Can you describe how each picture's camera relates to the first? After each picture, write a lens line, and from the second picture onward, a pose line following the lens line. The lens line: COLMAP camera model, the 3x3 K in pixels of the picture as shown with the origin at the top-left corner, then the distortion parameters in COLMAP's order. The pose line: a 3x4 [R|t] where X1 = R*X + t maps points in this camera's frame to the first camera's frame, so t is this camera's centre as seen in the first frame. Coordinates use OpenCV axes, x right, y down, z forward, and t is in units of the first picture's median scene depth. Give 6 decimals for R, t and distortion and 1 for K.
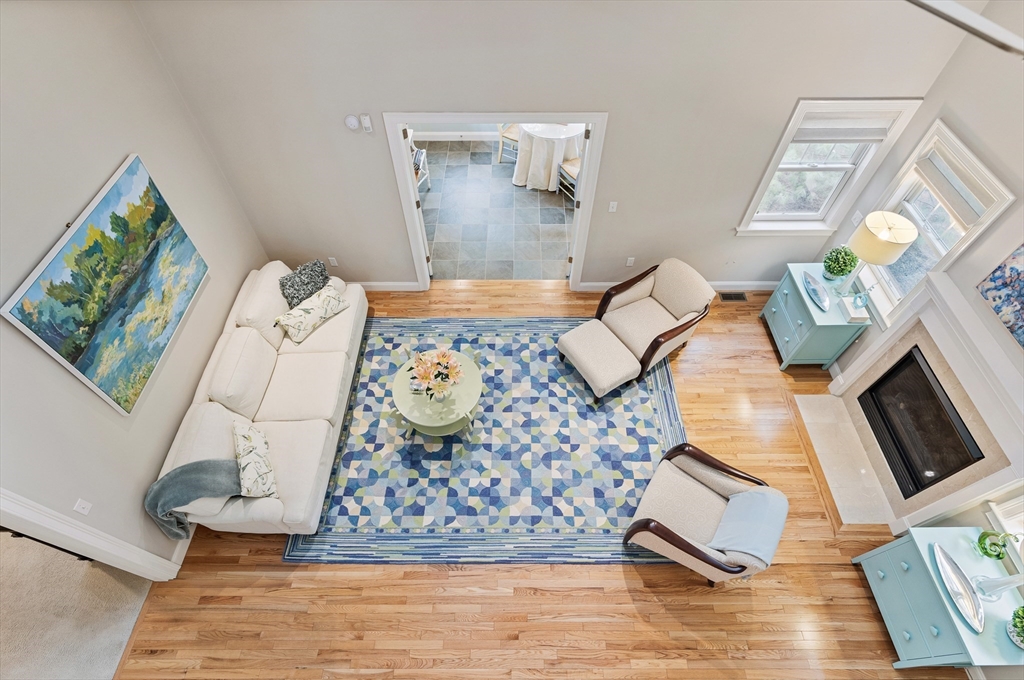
lens RADIAL K [[486.5, 0, 512.0], [0, 486.5, 340.0], [0, 0, 1]] dist [0.002944, 0.000349]
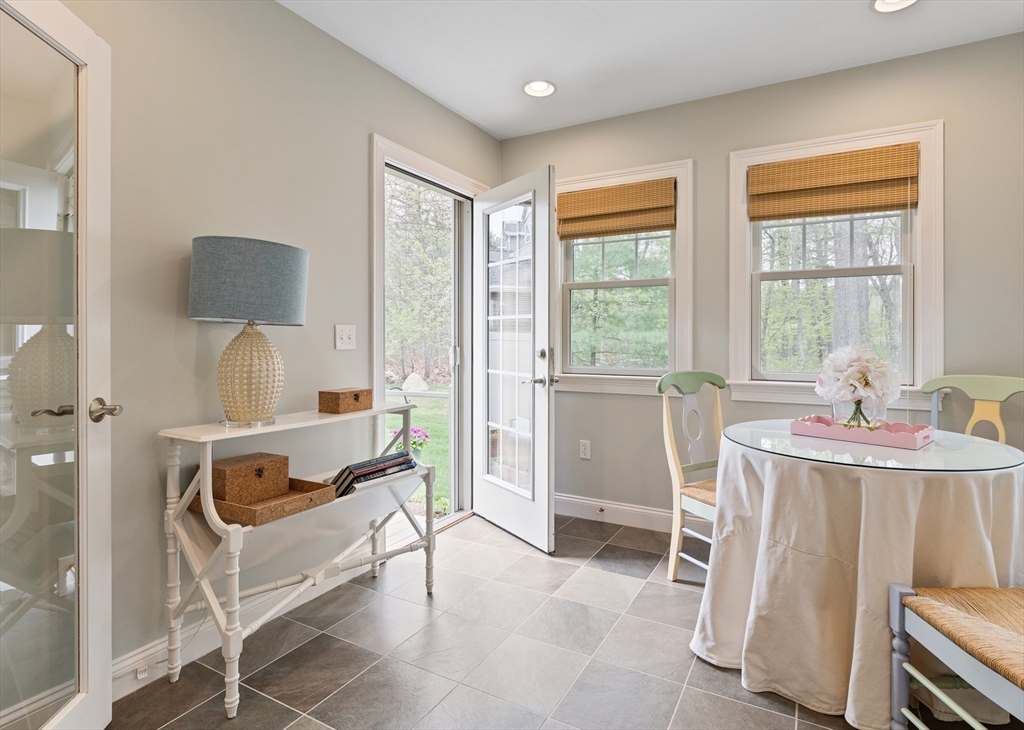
lens RADIAL K [[507.6, 0, 564.4], [0, 507.6, 342.4], [0, 0, 1]] dist [-0.002016, -0.000277]
pose [[0.896442, 0.002453, -0.443154, 0.099021], [-0.353629, 0.606647, -0.711987, -0.332033], [0.267091, 0.794967, 0.544692, 1.143396]]
